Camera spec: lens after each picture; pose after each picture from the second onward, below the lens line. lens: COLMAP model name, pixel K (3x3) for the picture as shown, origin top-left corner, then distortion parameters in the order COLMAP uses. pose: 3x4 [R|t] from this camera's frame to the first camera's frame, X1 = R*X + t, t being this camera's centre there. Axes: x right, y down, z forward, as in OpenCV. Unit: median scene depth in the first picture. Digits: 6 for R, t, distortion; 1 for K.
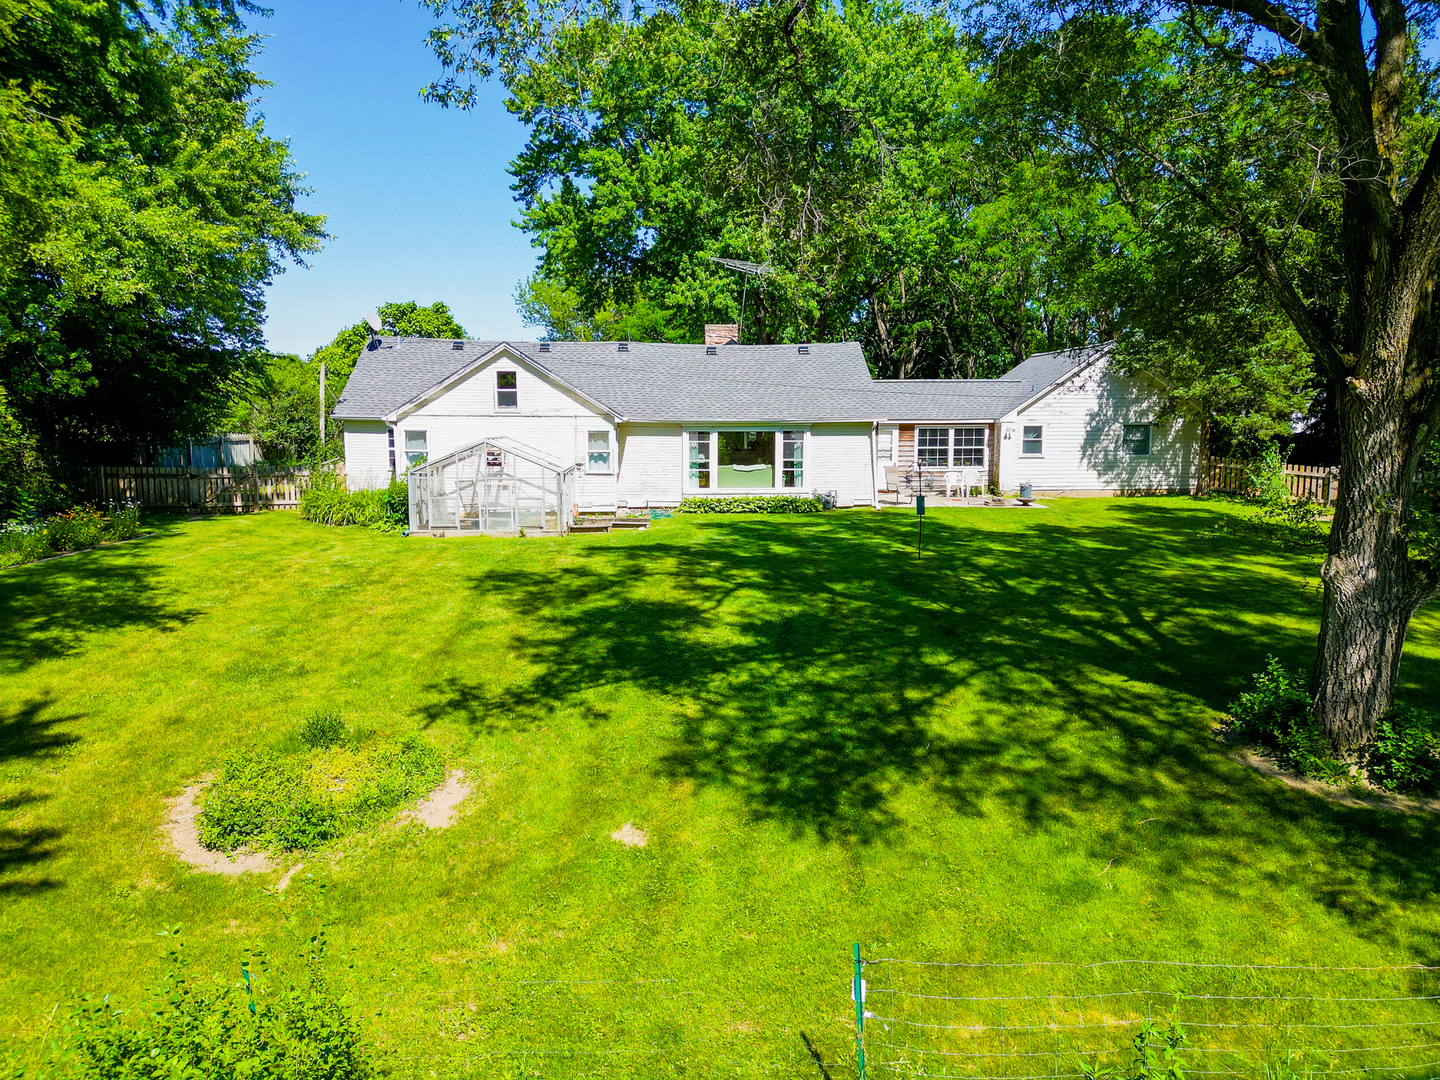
lens RADIAL K [[1022.6, 0, 721.7], [0, 1022.6, 519.6], [0, 0, 1]] dist [0.096689, -0.104172]
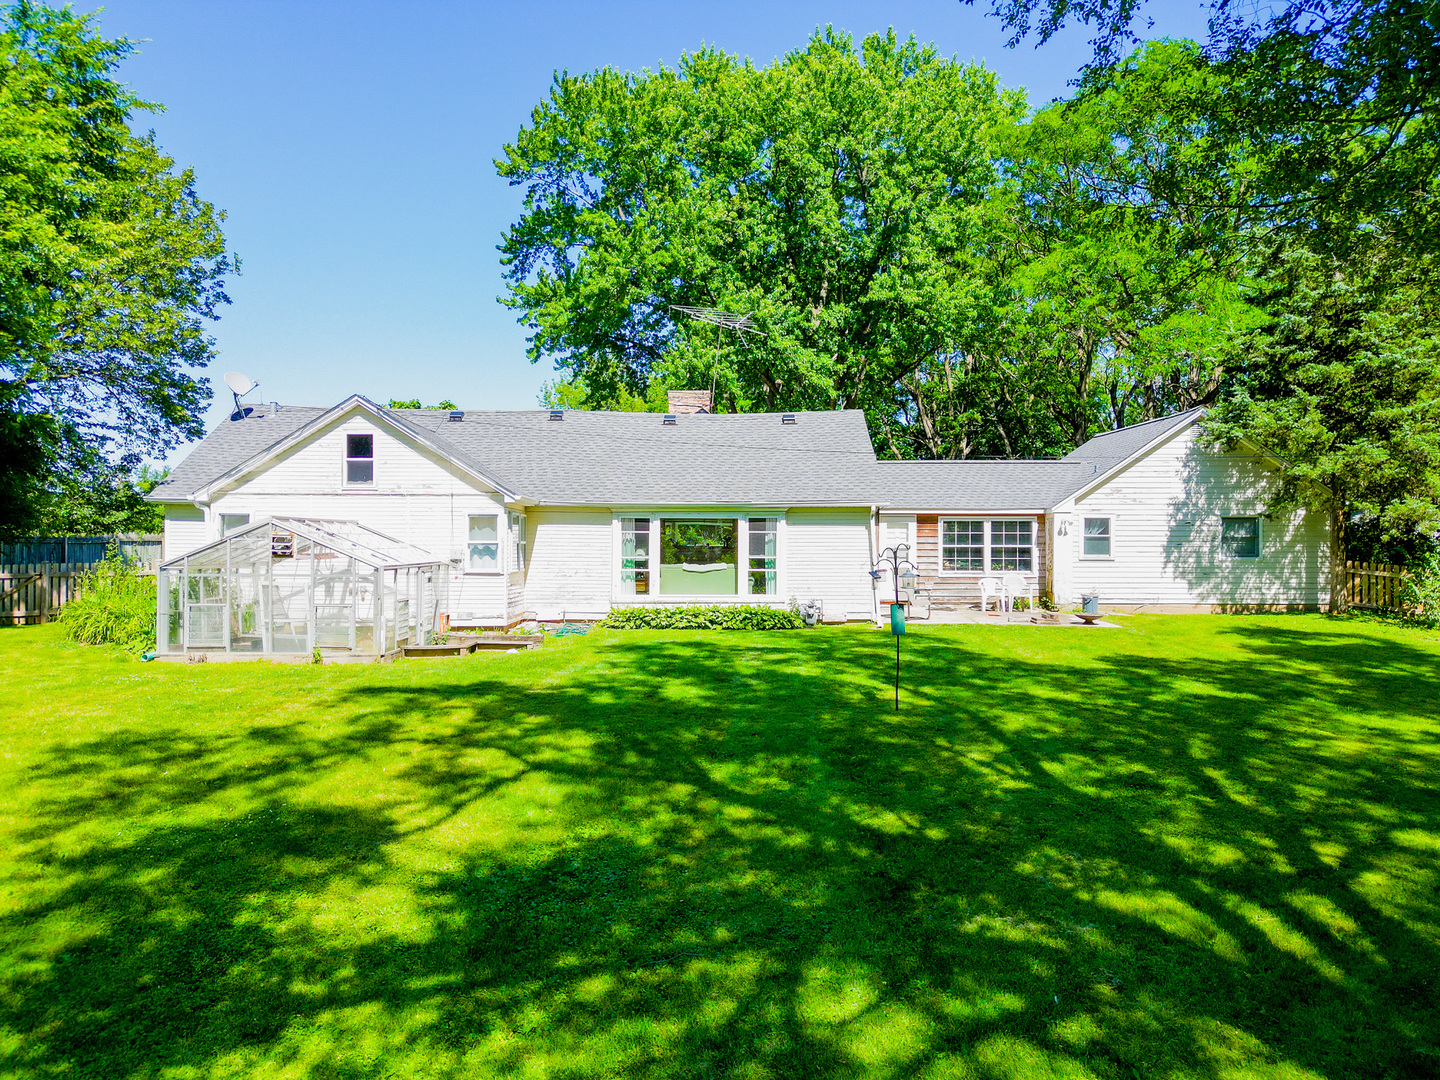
lens RADIAL K [[1022.6, 0, 721.7], [0, 1022.6, 519.6], [0, 0, 1]] dist [0.096689, -0.104172]
pose [[0.997800, 0.002796, -0.066242, 0.085526], [-0.010251, 0.993602, -0.112473, -0.002286], [0.065504, 0.112905, 0.991444, 0.255591]]
